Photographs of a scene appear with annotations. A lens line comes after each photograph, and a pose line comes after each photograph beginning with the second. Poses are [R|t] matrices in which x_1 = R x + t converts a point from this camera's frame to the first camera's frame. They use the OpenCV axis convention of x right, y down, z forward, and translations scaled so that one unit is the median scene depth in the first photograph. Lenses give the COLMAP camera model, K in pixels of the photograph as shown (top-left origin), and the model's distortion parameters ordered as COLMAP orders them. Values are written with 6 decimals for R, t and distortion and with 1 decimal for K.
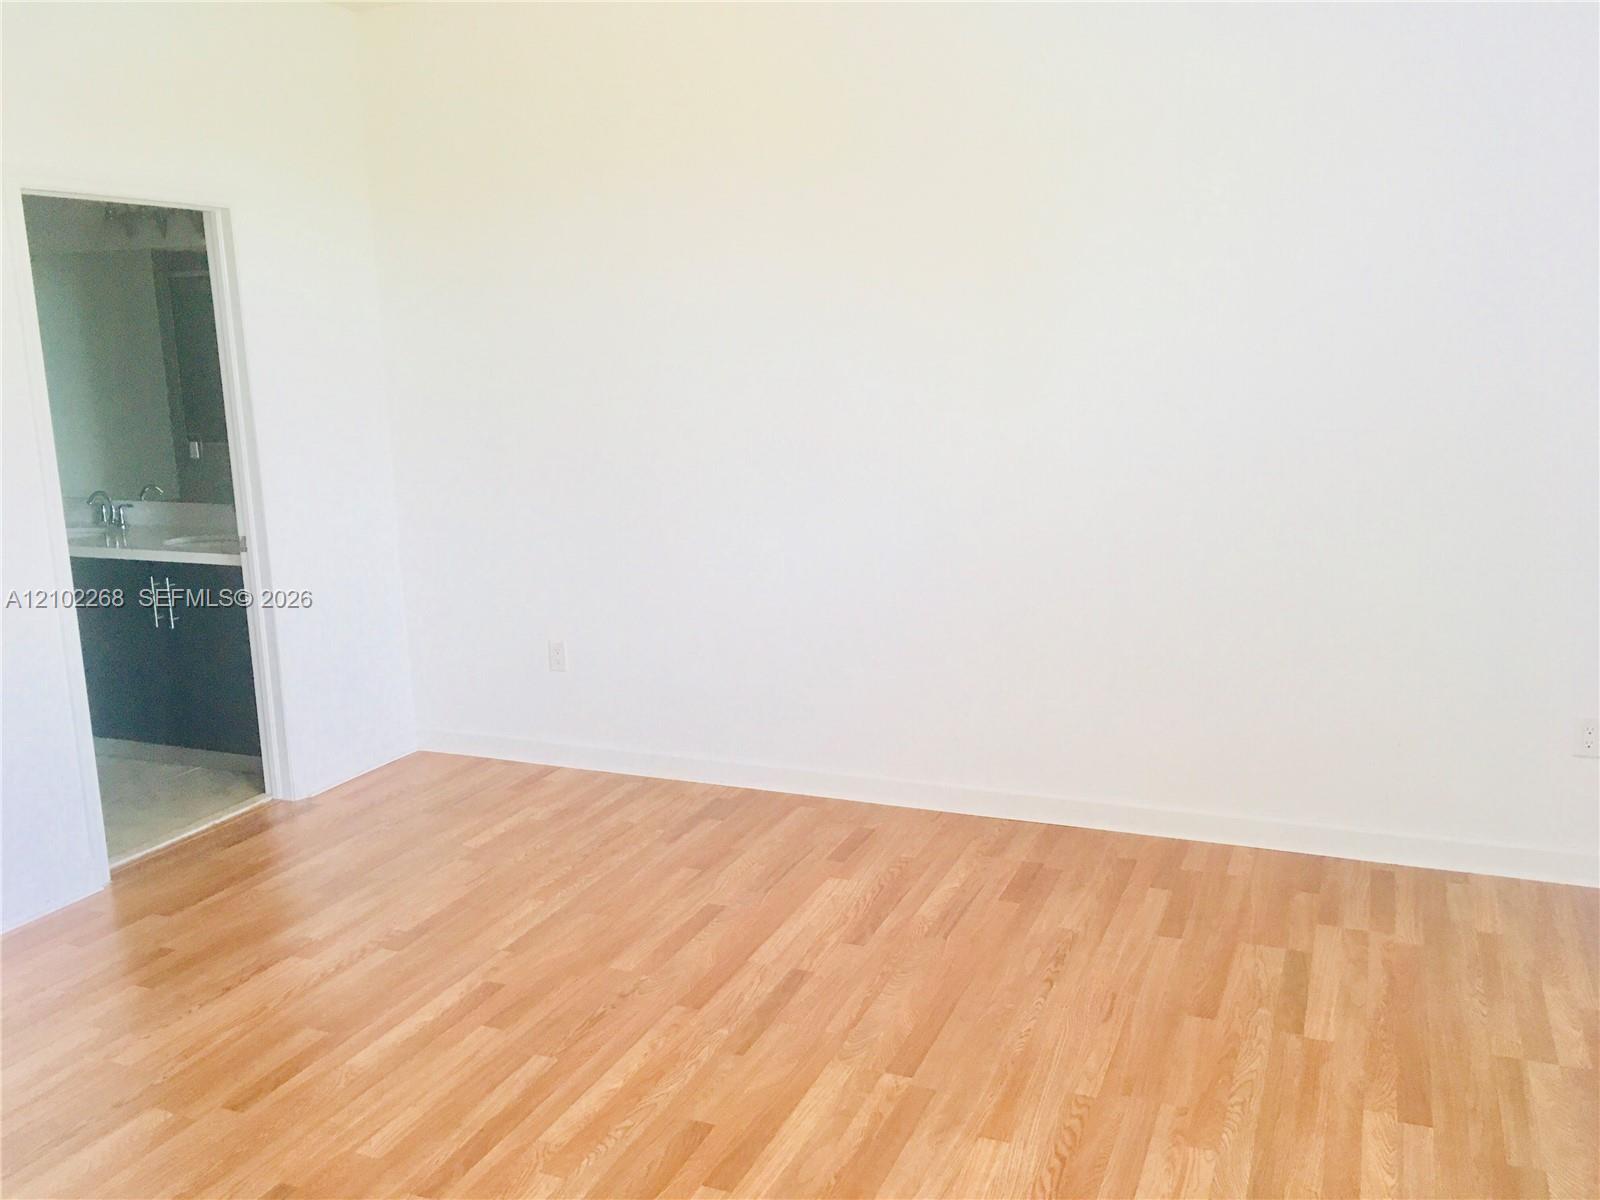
lens RADIAL K [[1344.2, 0, 804.4], [0, 1344.2, 599.8], [0, 0, 1]] dist [0.067954, -0.082311]
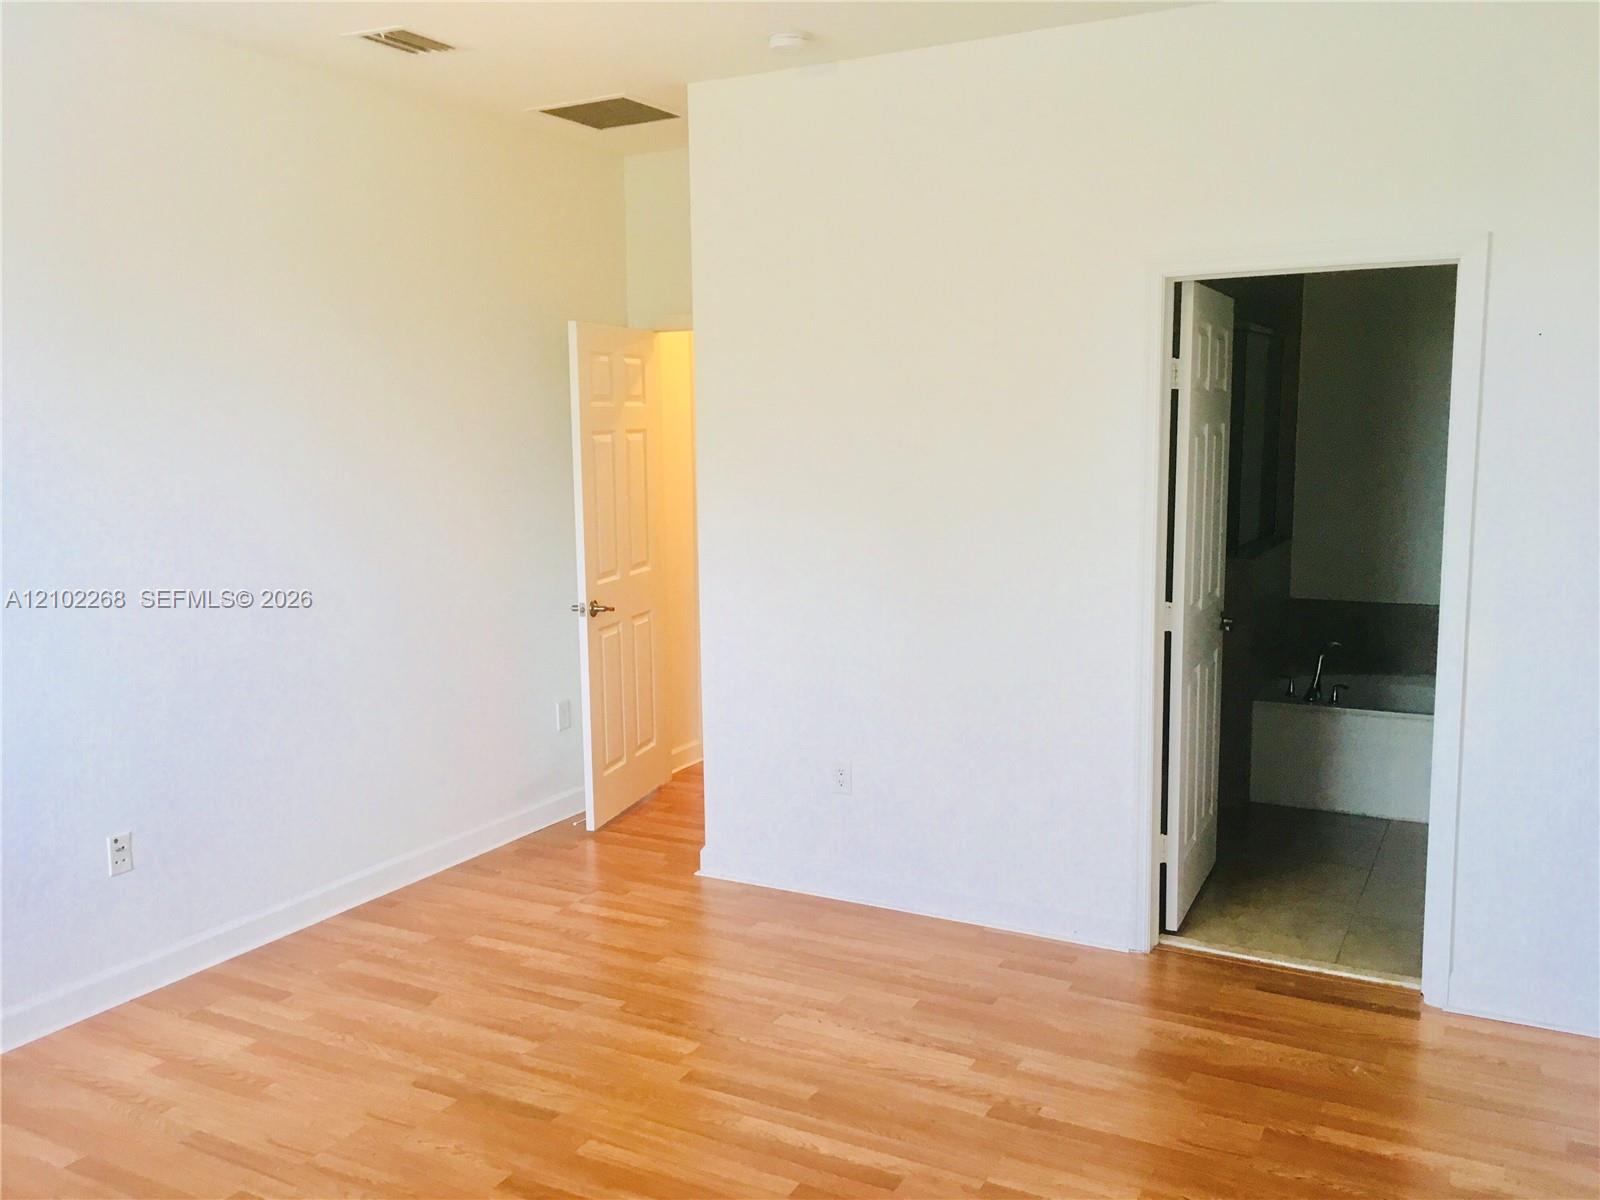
lens RADIAL K [[1344.2, 0, 800.0], [0, 1344.2, 600.7], [0, 0, 1]] dist [0.067954, -0.082311]
pose [[-0.103718, 0.156418, -0.982230, 0.548342], [-0.177184, 0.968854, 0.172998, -0.205425], [0.978697, 0.191978, -0.072773, 0.907871]]
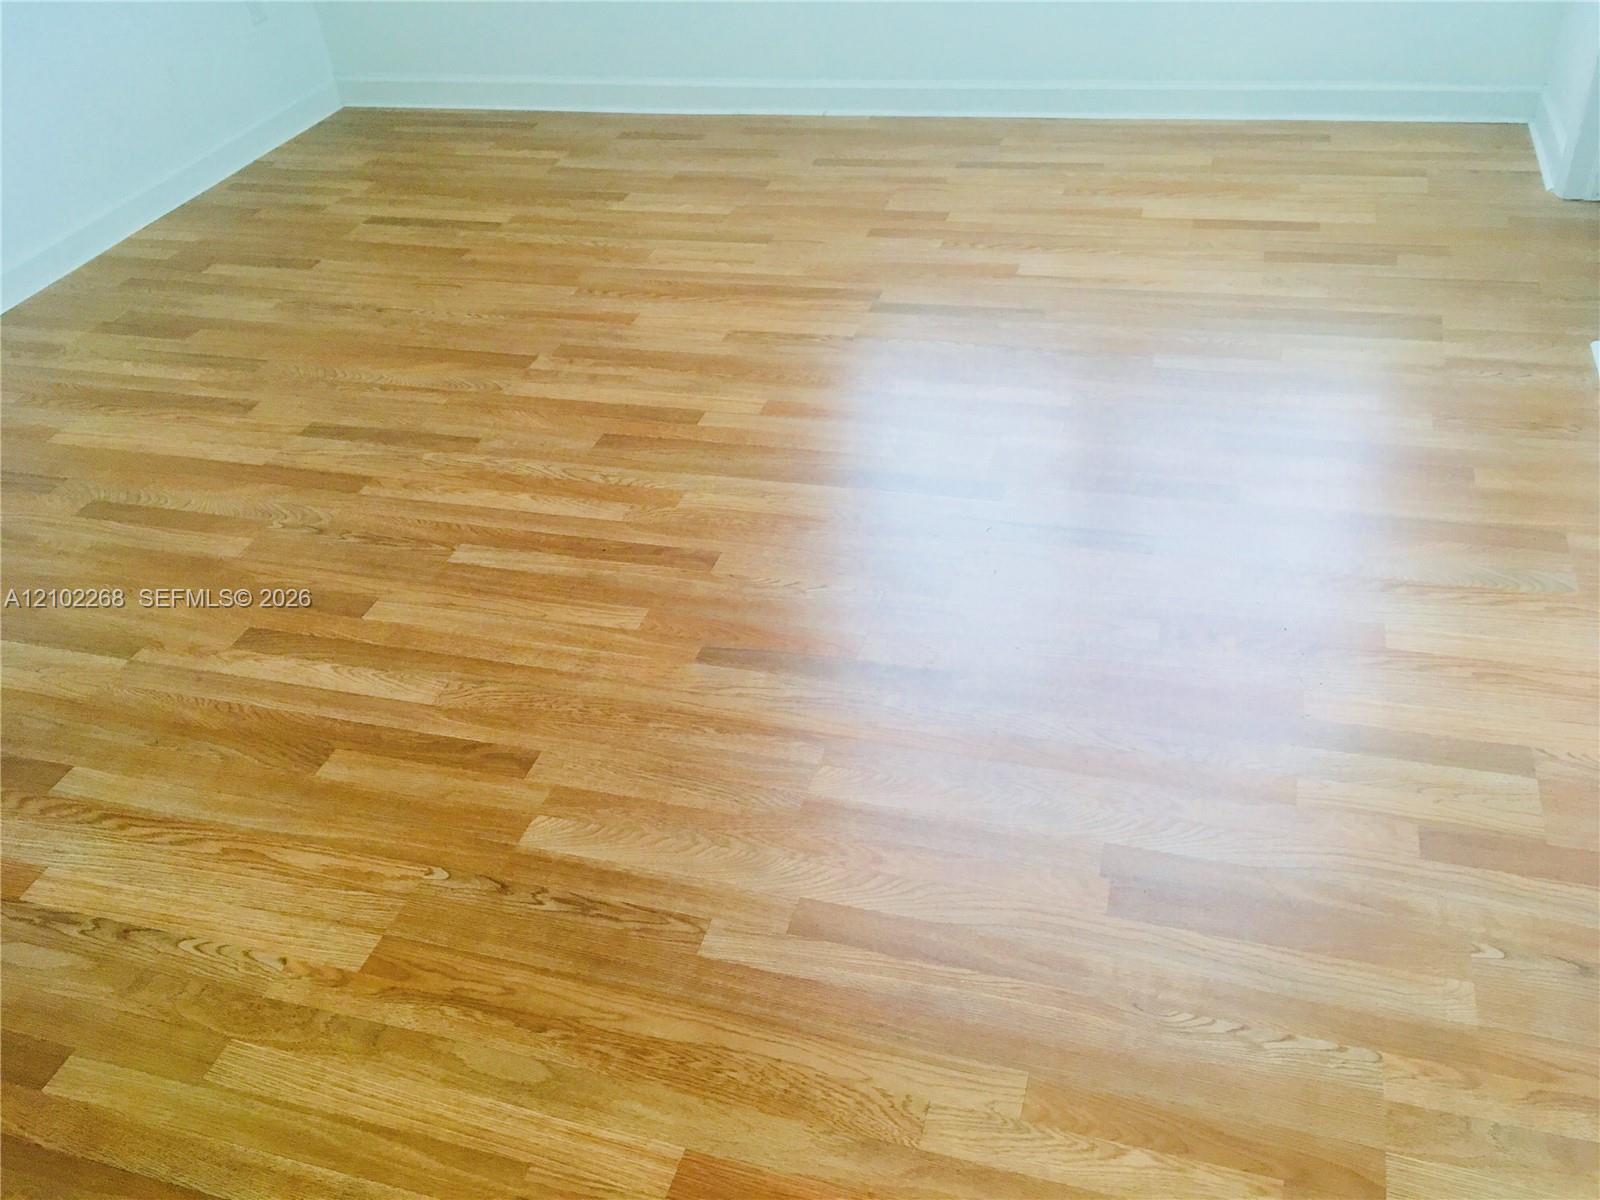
lens RADIAL K [[1344.2, 0, 804.8], [0, 1344.2, 600.0], [0, 0, 1]] dist [0.067954, -0.082311]
pose [[-0.094254, -0.577988, 0.810583, -0.802065], [0.270226, 0.768787, 0.579607, -0.063314], [-0.958172, 0.273672, 0.083726, 0.635168]]
